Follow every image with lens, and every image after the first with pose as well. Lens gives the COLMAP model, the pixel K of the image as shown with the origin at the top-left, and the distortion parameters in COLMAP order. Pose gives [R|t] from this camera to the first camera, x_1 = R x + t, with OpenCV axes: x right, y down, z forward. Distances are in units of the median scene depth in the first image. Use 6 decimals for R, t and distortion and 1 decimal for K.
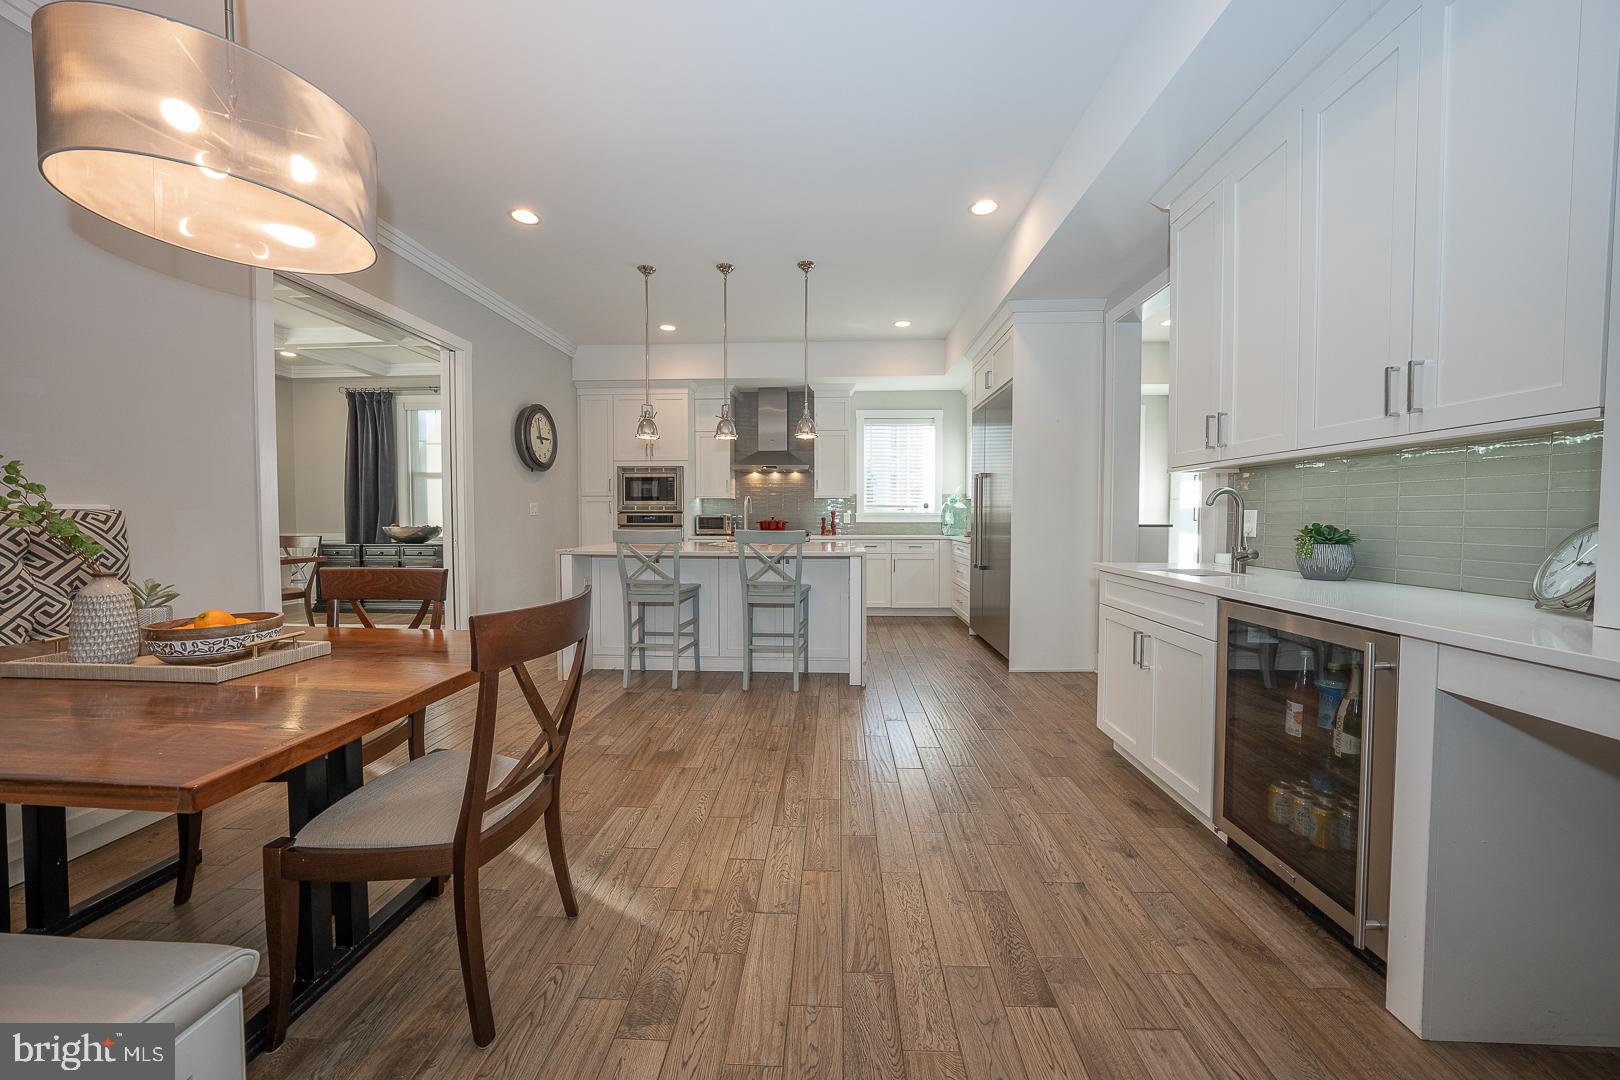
lens RADIAL K [[558.1, 0, 802.3], [0, 558.1, 526.9], [0, 0, 1]] dist [-0.023133, 0.002553]
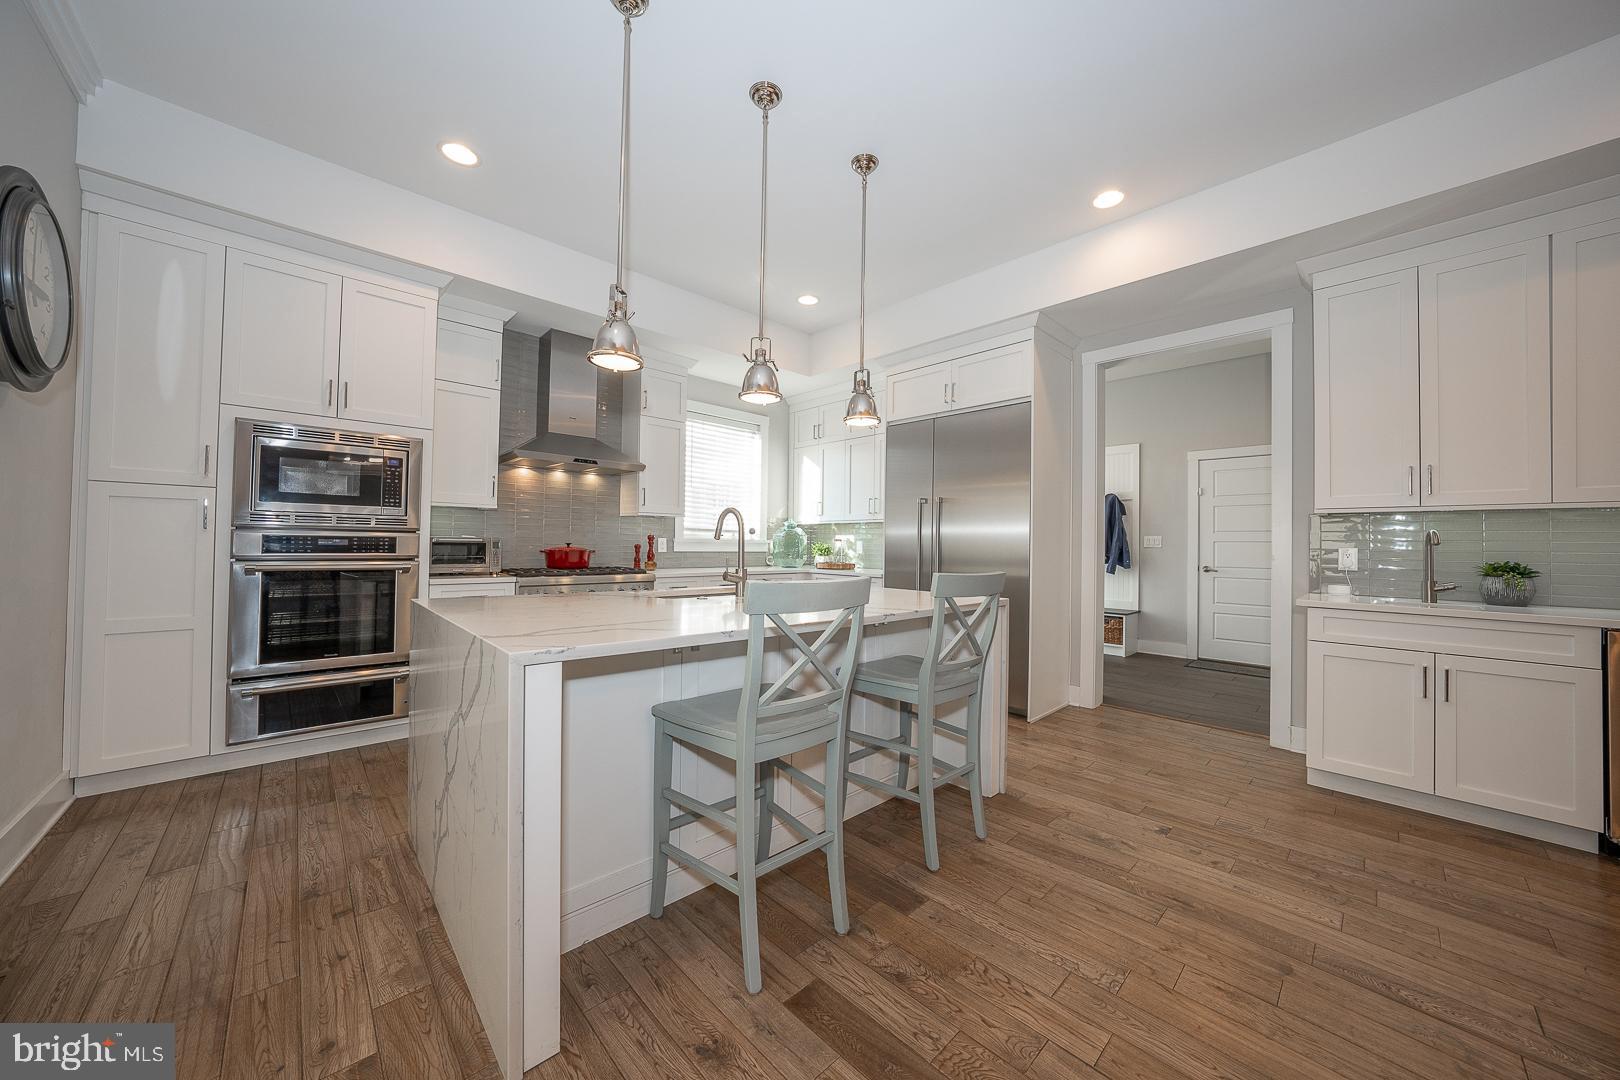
lens RADIAL K [[558.1, 0, 816.1], [0, 558.1, 538.7], [0, 0, 1]] dist [-0.023133, 0.002553]
pose [[0.684218, 0.019740, 0.729010, -0.309397], [-0.001096, 0.999660, -0.026040, -0.006656], [-0.729277, 0.017018, 0.684007, 0.381298]]
